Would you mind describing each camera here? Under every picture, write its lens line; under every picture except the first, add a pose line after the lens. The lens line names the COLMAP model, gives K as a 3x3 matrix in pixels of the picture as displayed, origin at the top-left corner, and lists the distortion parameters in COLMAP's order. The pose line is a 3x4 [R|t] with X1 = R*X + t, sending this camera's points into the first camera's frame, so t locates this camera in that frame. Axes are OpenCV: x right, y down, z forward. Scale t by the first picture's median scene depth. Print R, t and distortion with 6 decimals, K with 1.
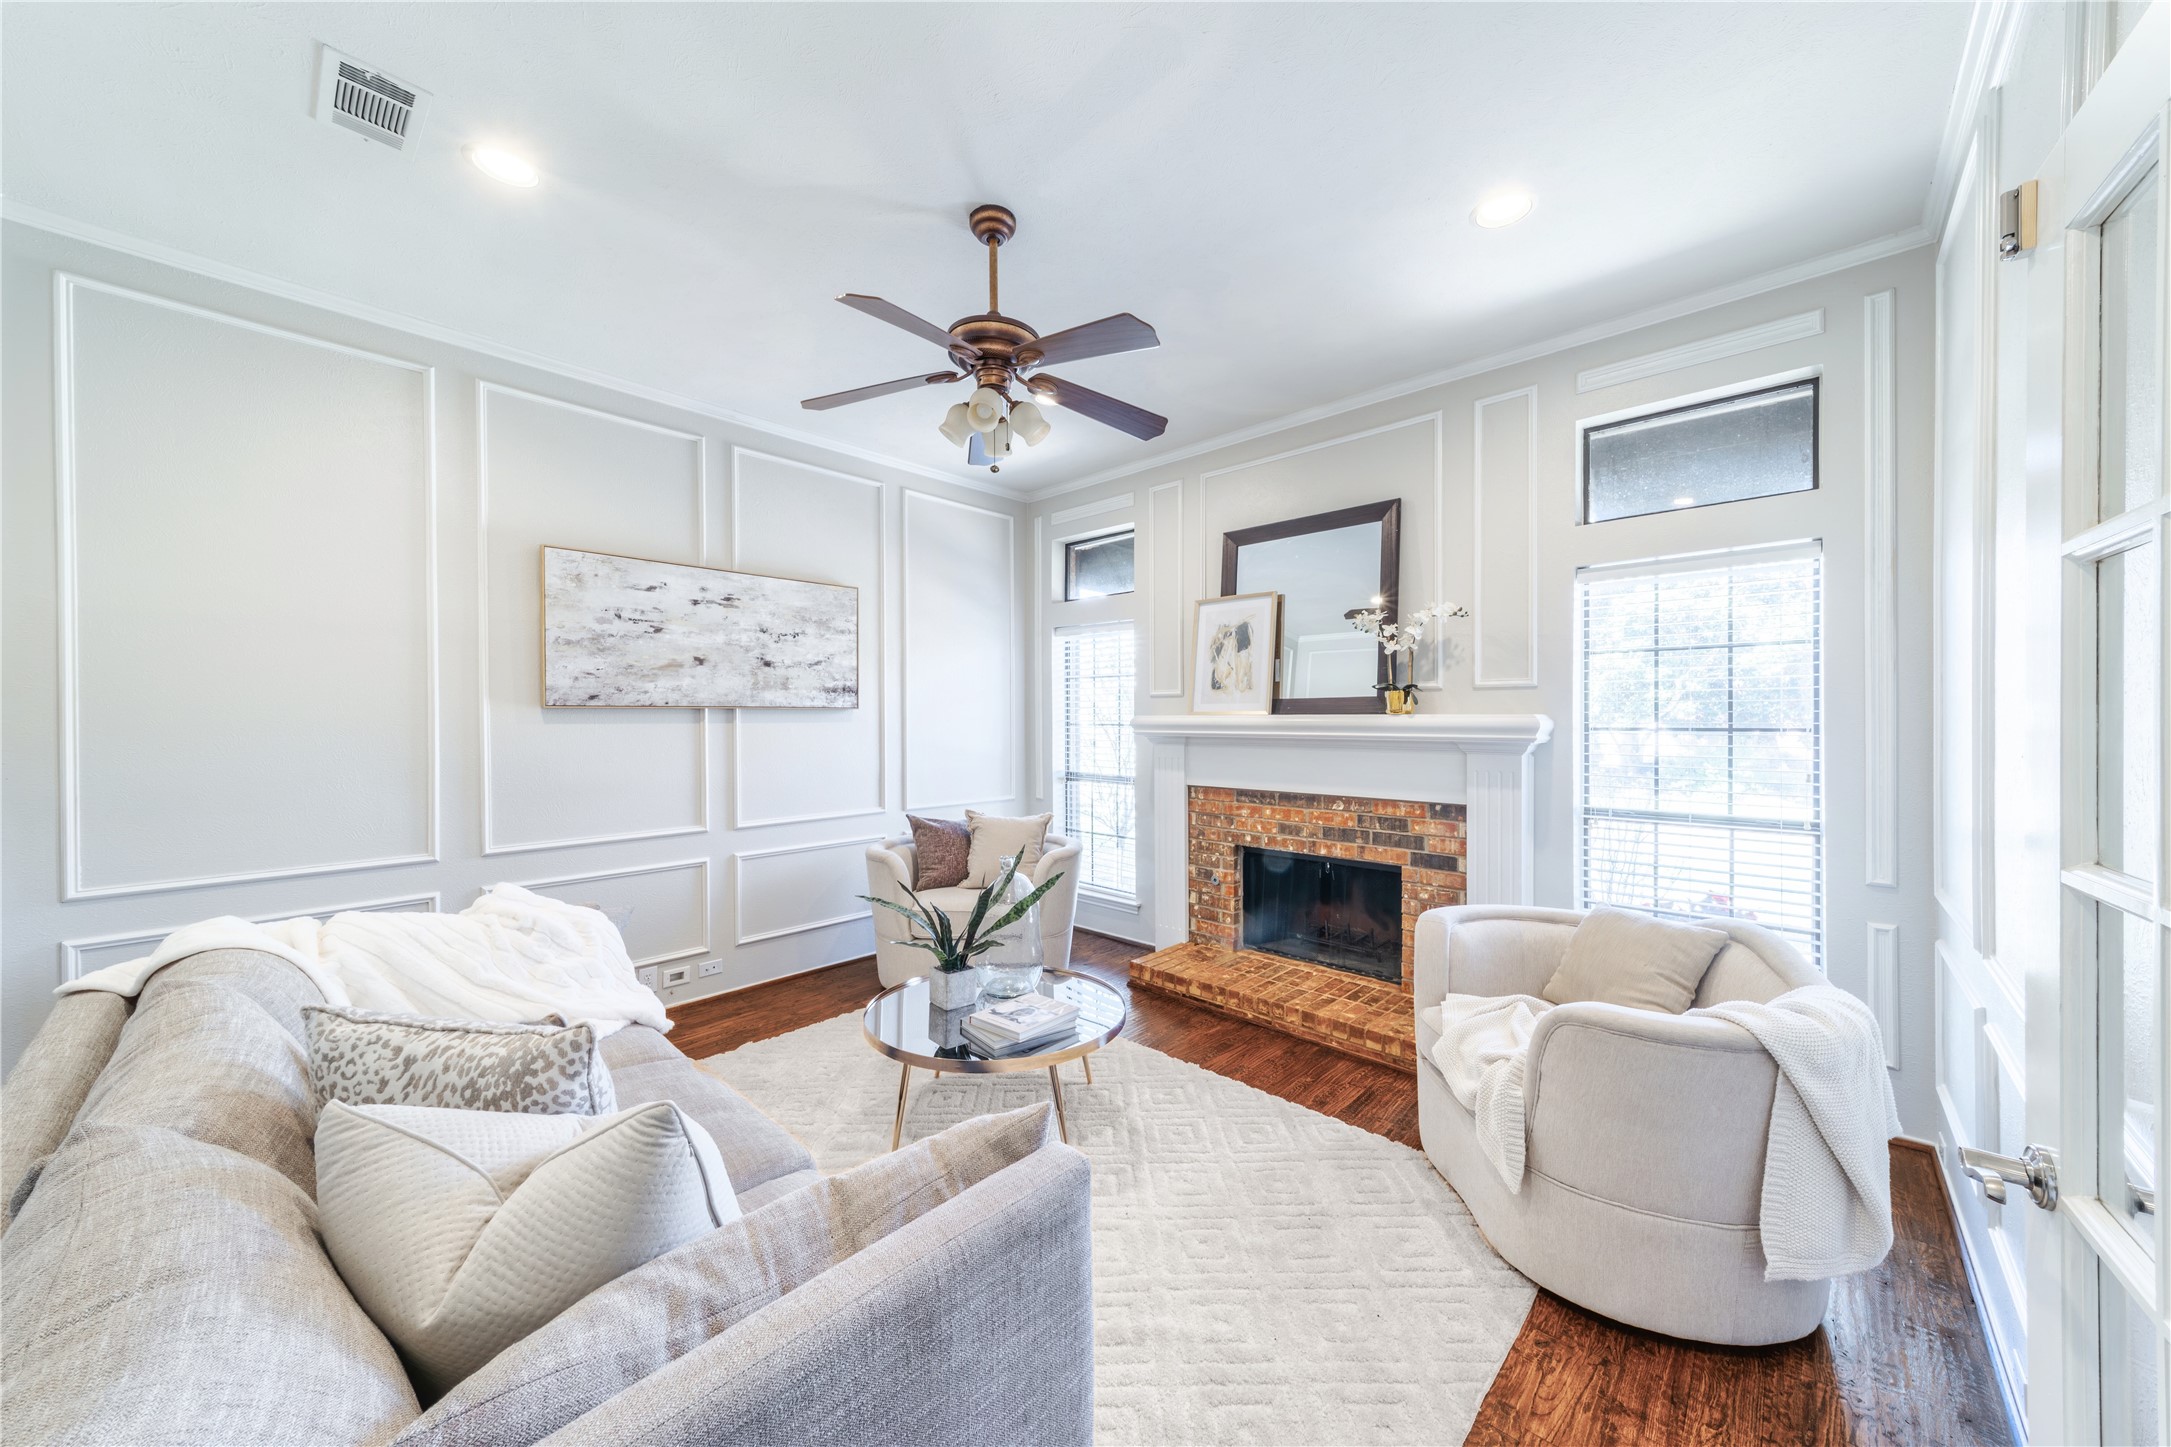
lens RADIAL K [[751.6, 0, 1085.5], [0, 751.6, 723.5], [0, 0, 1]] dist [0.000317, -0.000032]
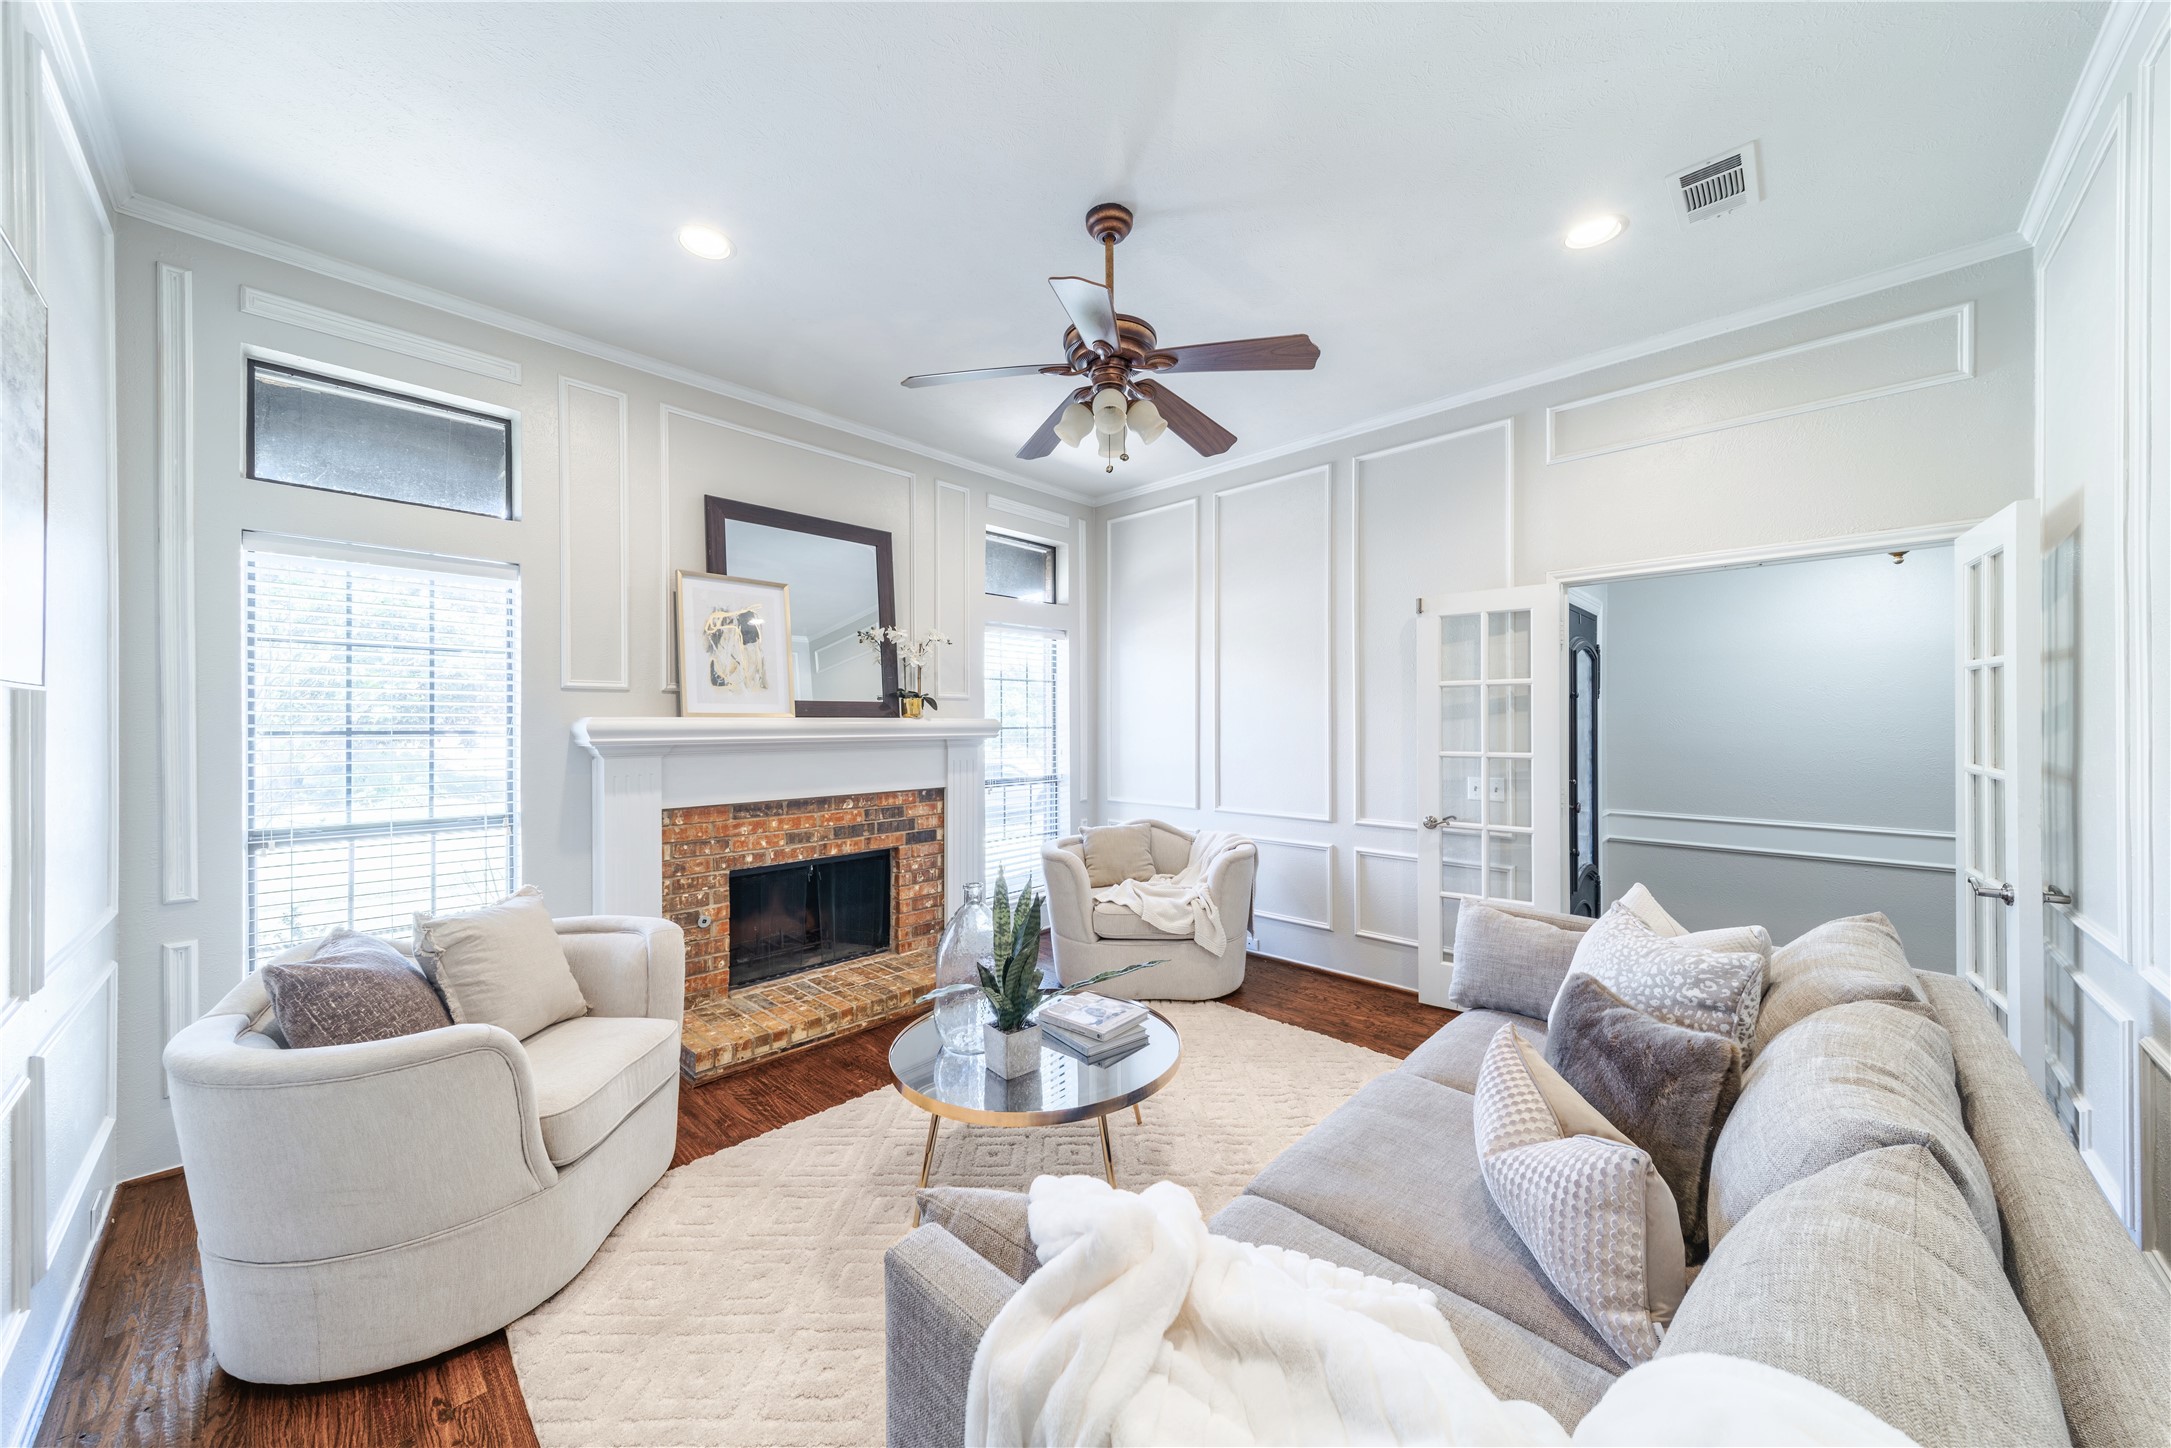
lens RADIAL K [[751.6, 0, 1085.5], [0, 751.6, 724.0], [0, 0, 1]] dist [0.000317, -0.000032]
pose [[0.015172, -0.003025, 0.999880, -0.700927], [0.006327, 0.999976, 0.002930, -0.004184], [-0.999865, 0.006282, 0.015191, 0.641213]]
